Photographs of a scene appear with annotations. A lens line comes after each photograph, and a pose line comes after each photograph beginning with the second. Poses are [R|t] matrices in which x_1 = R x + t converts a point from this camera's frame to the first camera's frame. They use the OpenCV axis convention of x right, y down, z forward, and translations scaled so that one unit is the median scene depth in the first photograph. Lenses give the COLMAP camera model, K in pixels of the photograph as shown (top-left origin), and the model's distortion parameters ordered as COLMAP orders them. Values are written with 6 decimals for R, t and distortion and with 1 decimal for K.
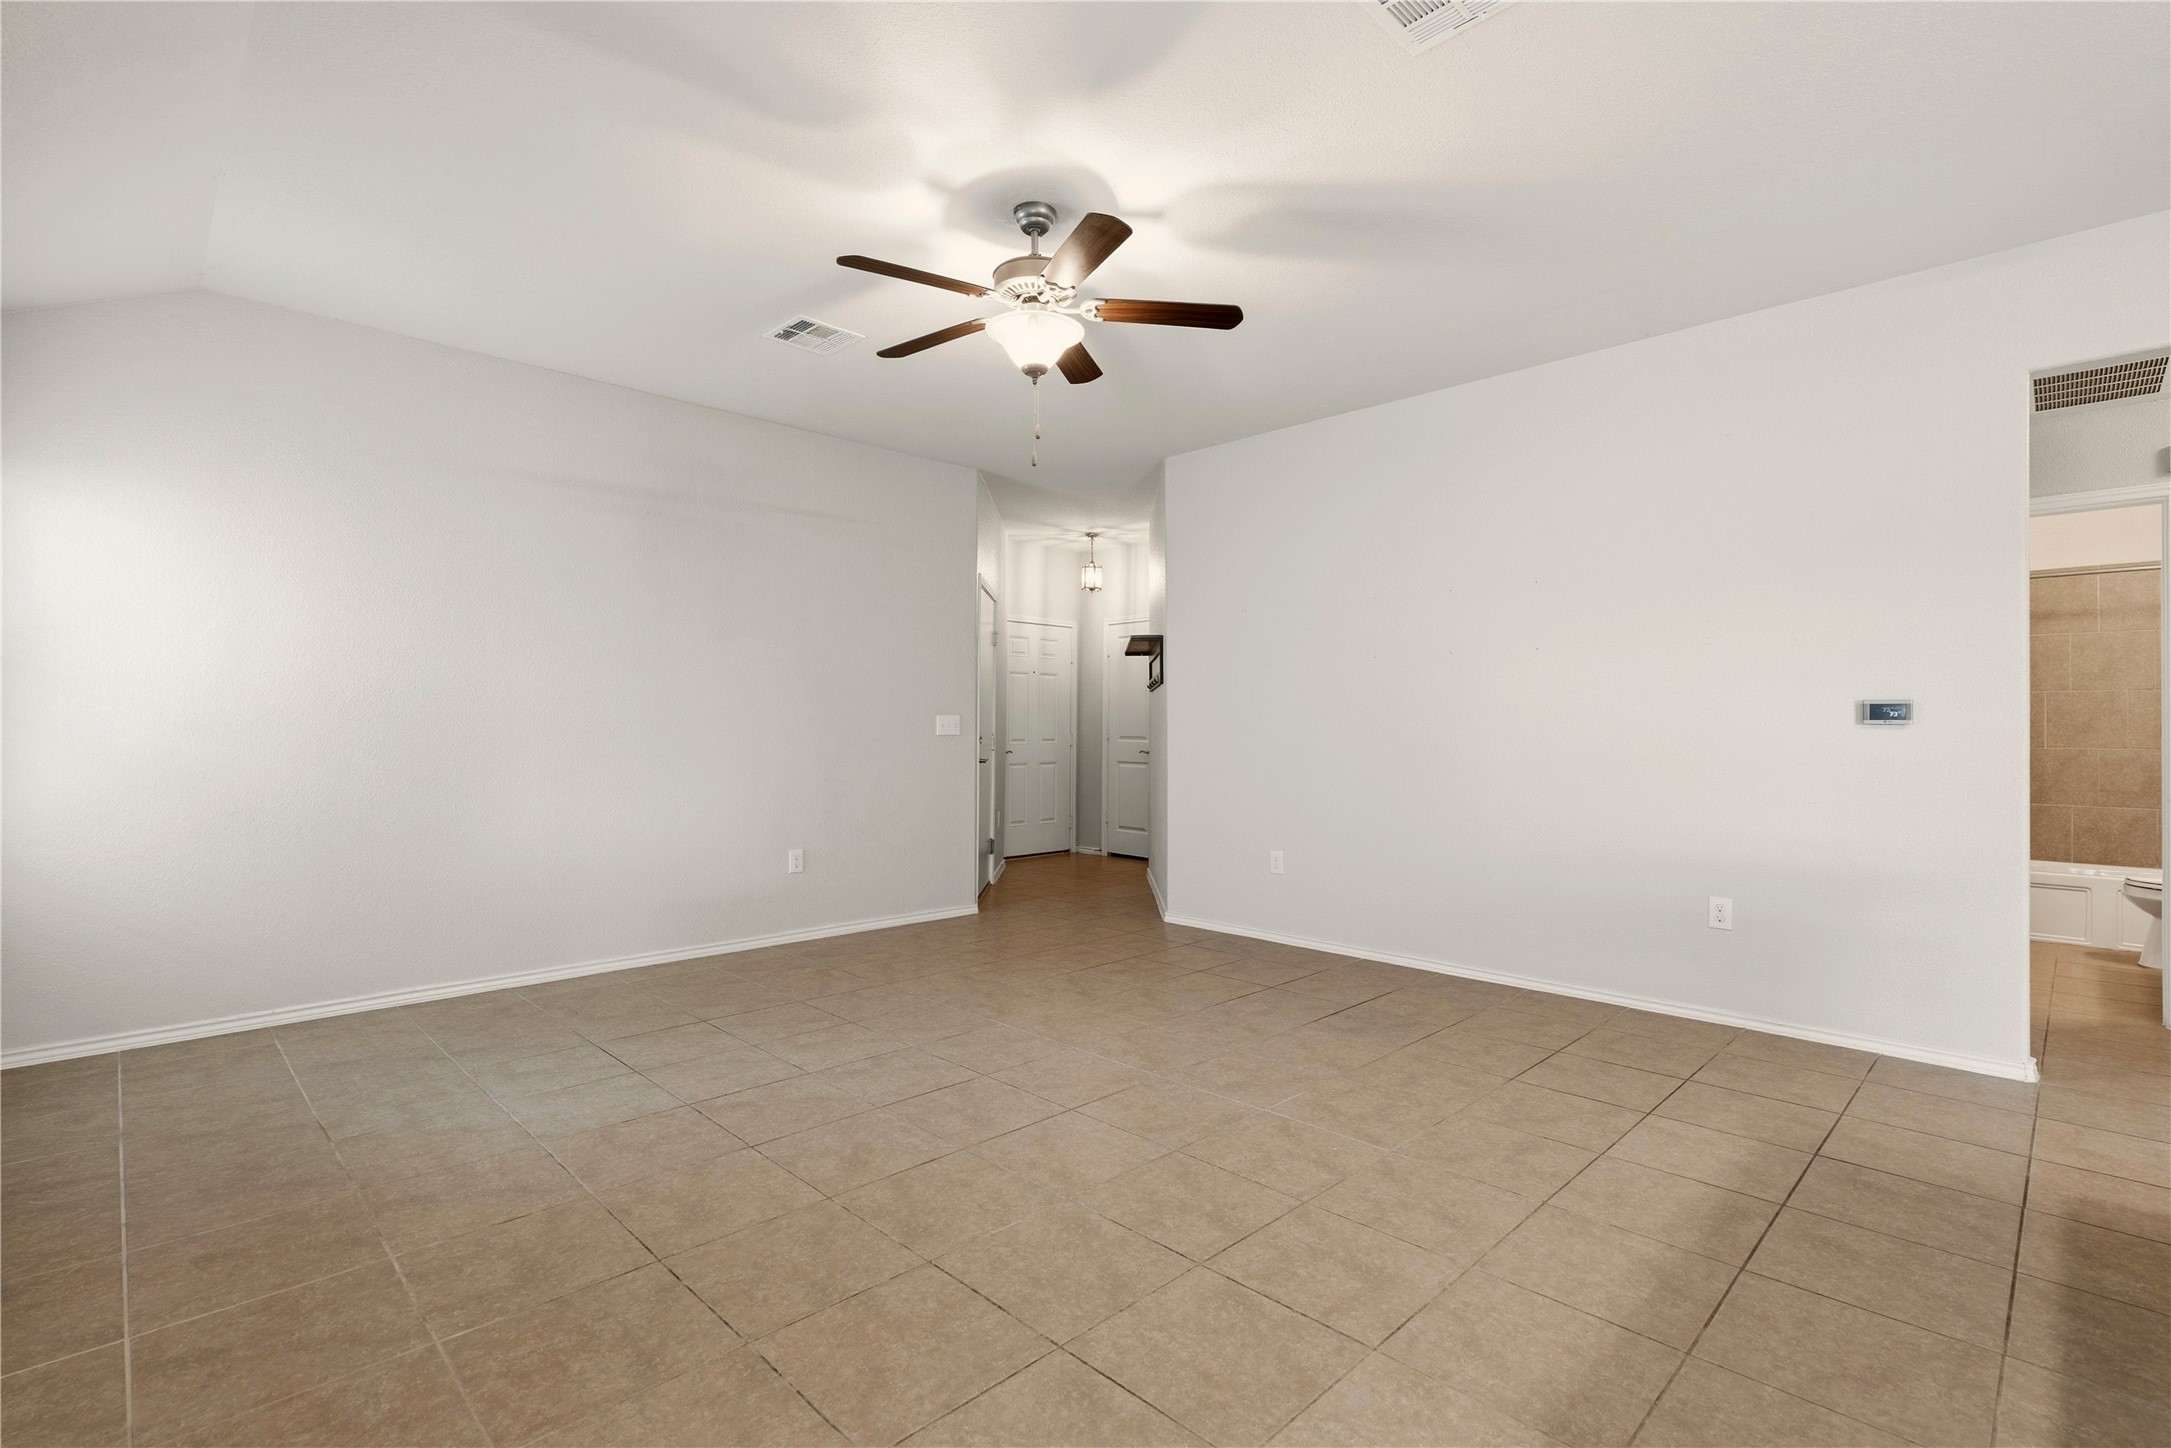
lens RADIAL K [[995.3, 0, 1081.8], [0, 995.3, 720.2], [0, 0, 1]] dist [-0.001572, 0.000249]
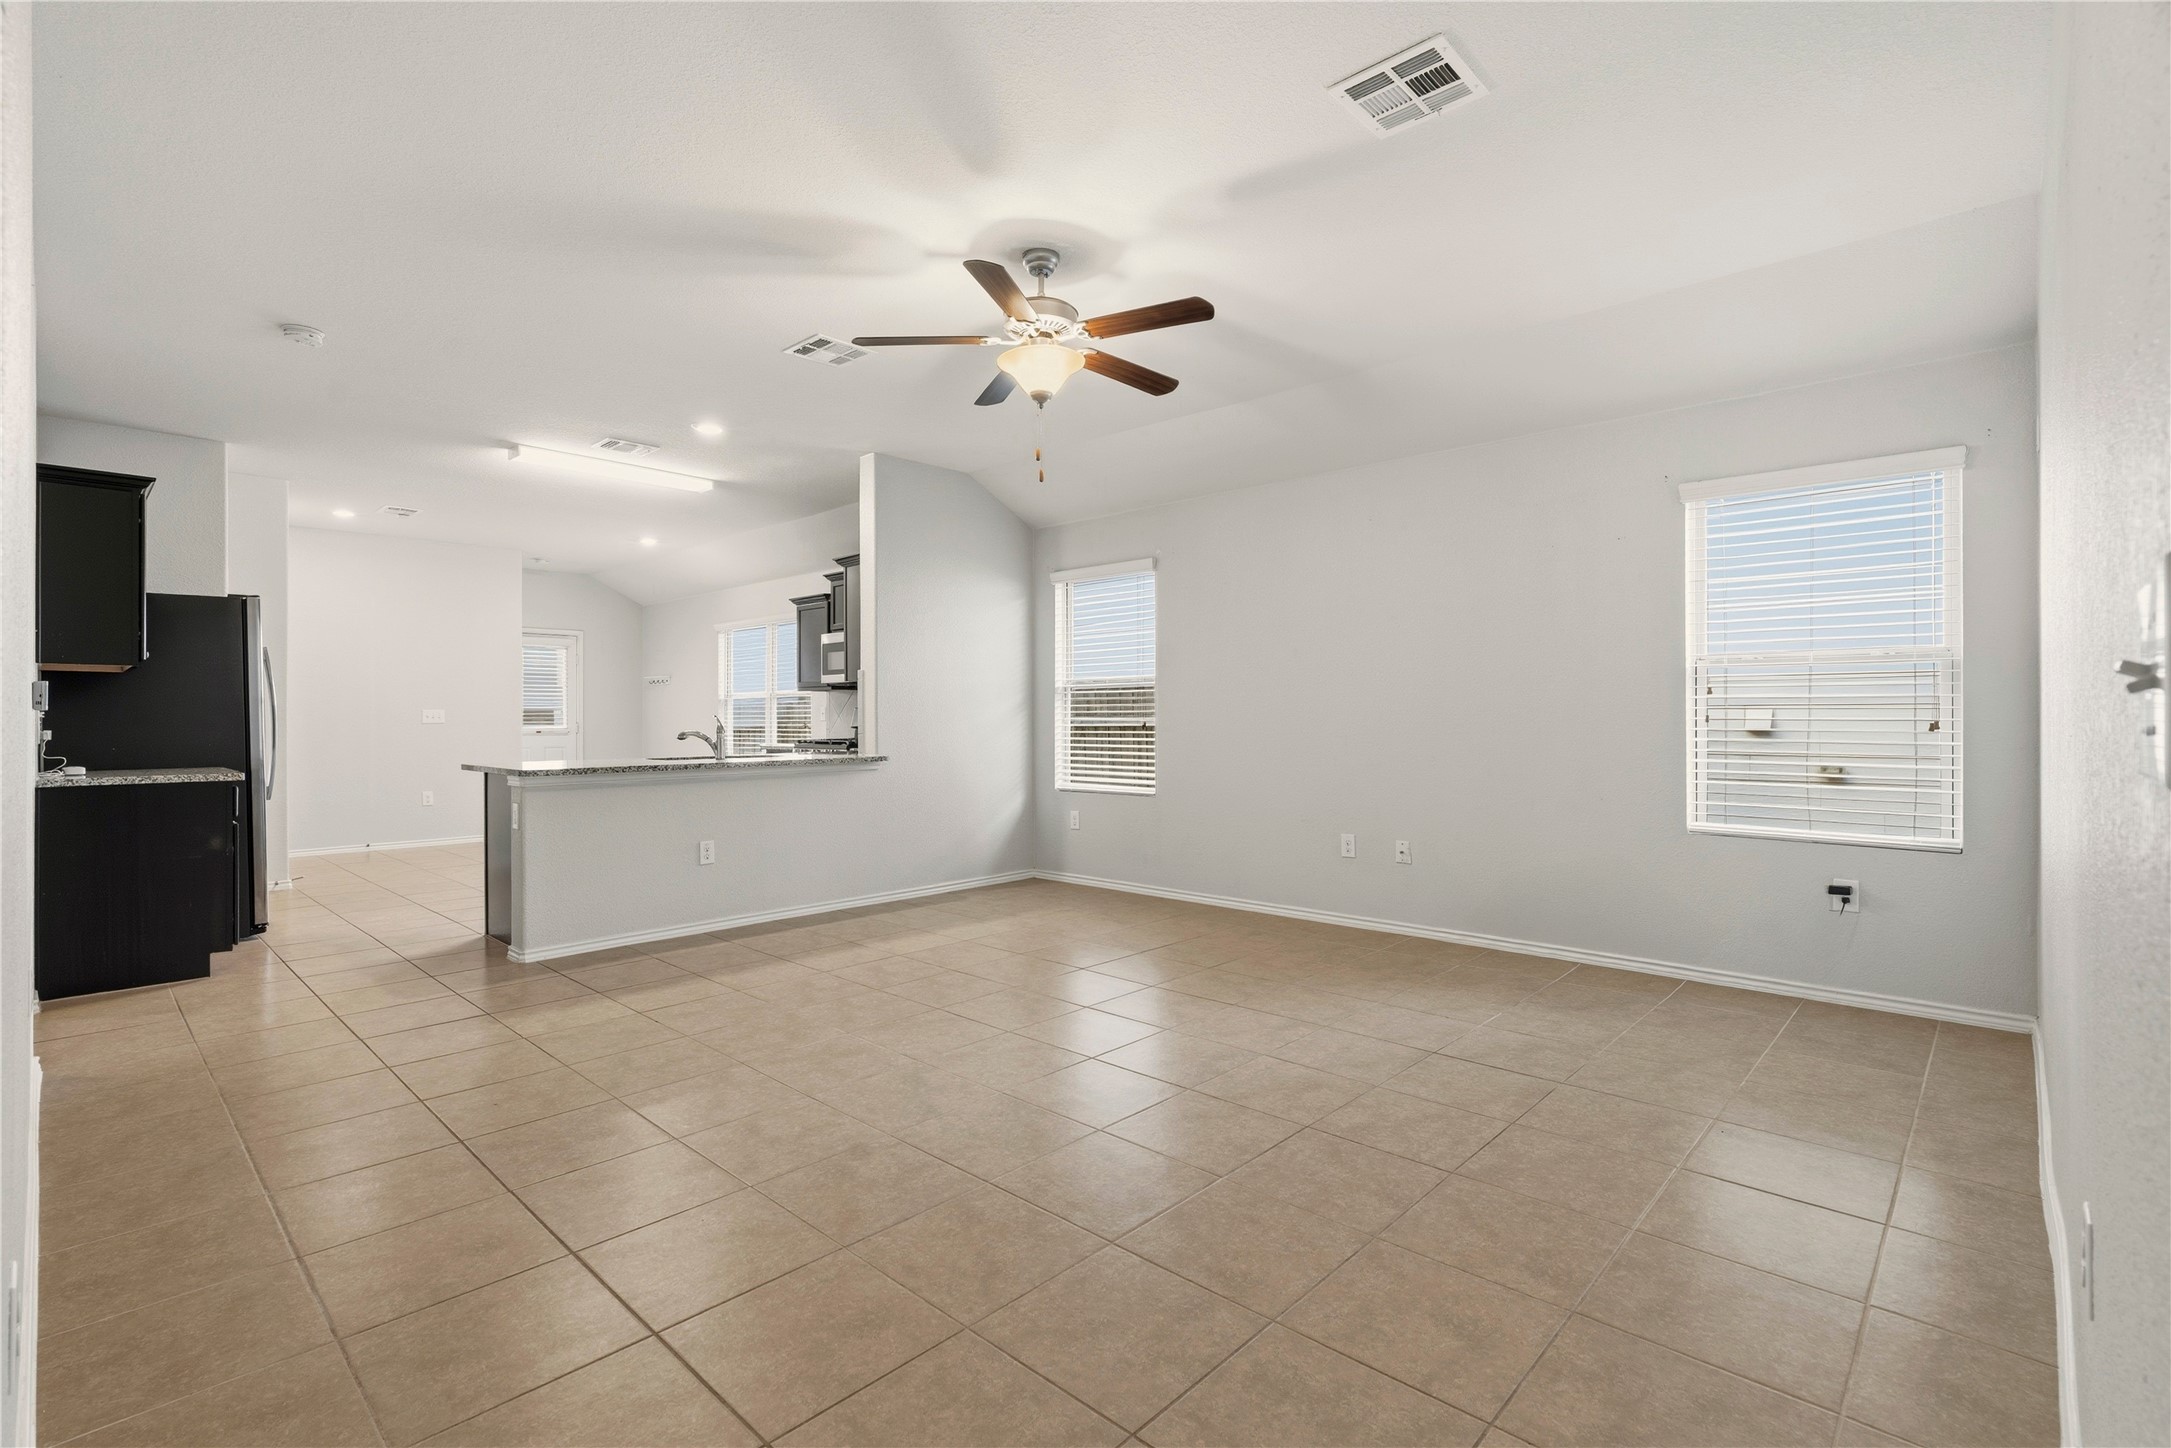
lens RADIAL K [[995.3, 0, 1081.8], [0, 995.3, 720.2], [0, 0, 1]] dist [-0.001572, 0.000249]
pose [[-0.999428, 0.000174, -0.033810, -0.052180], [0.000293, 0.999994, -0.003507, 0.016525], [0.033810, -0.003515, -0.999422, 1.983980]]
